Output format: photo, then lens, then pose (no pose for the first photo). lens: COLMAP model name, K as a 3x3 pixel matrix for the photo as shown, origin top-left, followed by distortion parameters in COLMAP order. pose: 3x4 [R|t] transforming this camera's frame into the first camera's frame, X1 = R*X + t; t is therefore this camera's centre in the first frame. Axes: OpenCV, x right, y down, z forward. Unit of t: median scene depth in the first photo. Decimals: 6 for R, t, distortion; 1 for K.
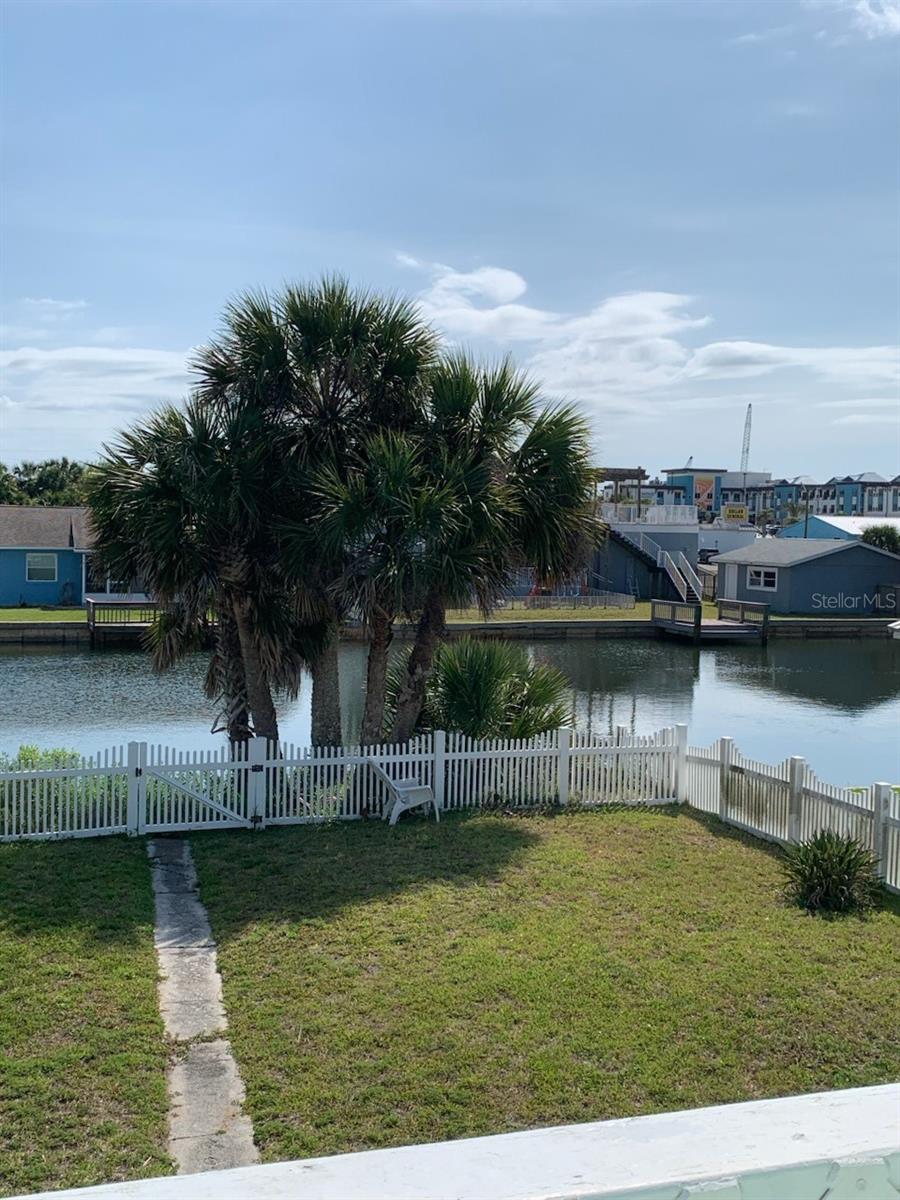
lens RADIAL K [[1327.4, 0, 451.5], [0, 1327.4, 588.5], [0, 0, 1]] dist [0.113952, 0.000000]
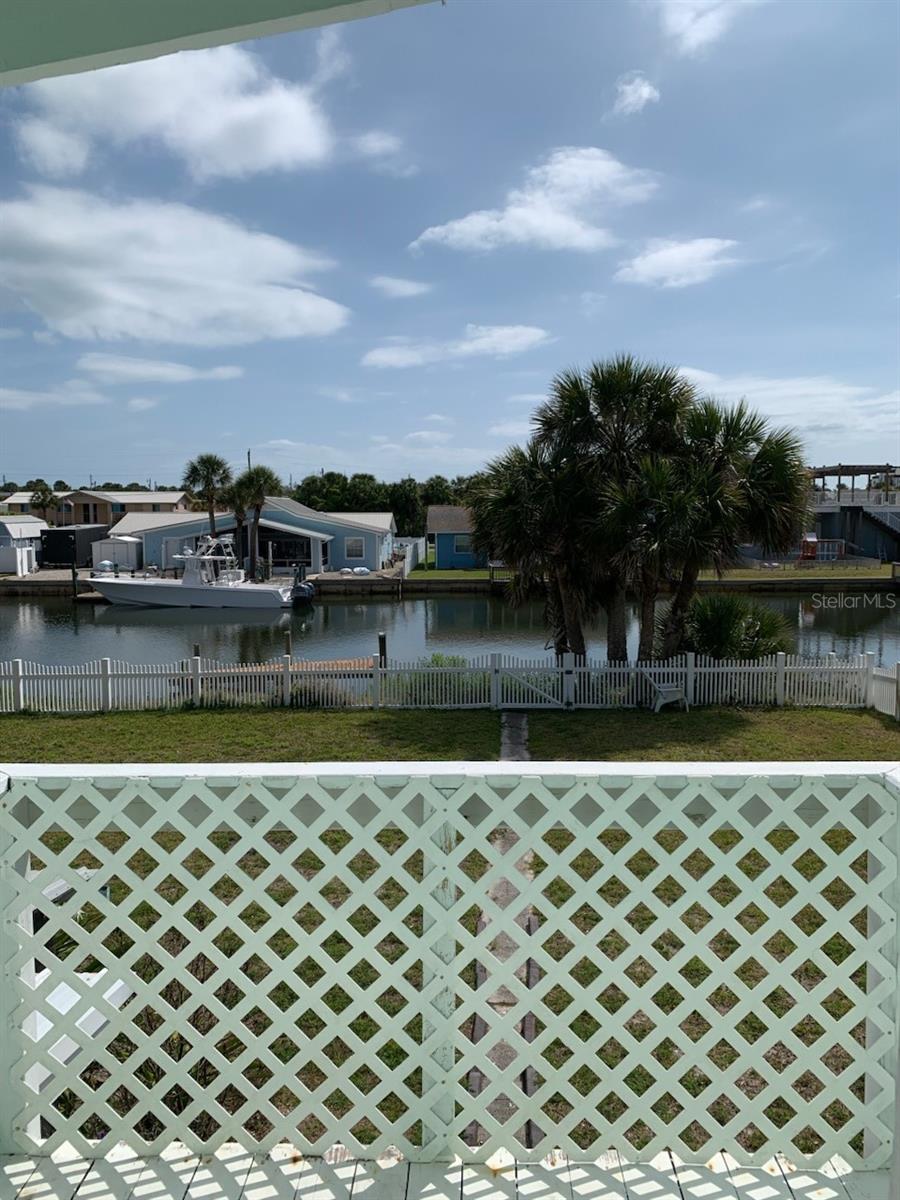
lens RADIAL K [[922.3, 0, 449.0], [0, 922.3, 606.4], [0, 0, 1]] dist [0.003562, -0.006027]
pose [[0.943443, 0.011353, -0.331340, 0.078191], [0.007617, 0.998407, 0.055898, -0.006024], [0.331447, -0.055260, 0.941854, -0.075684]]
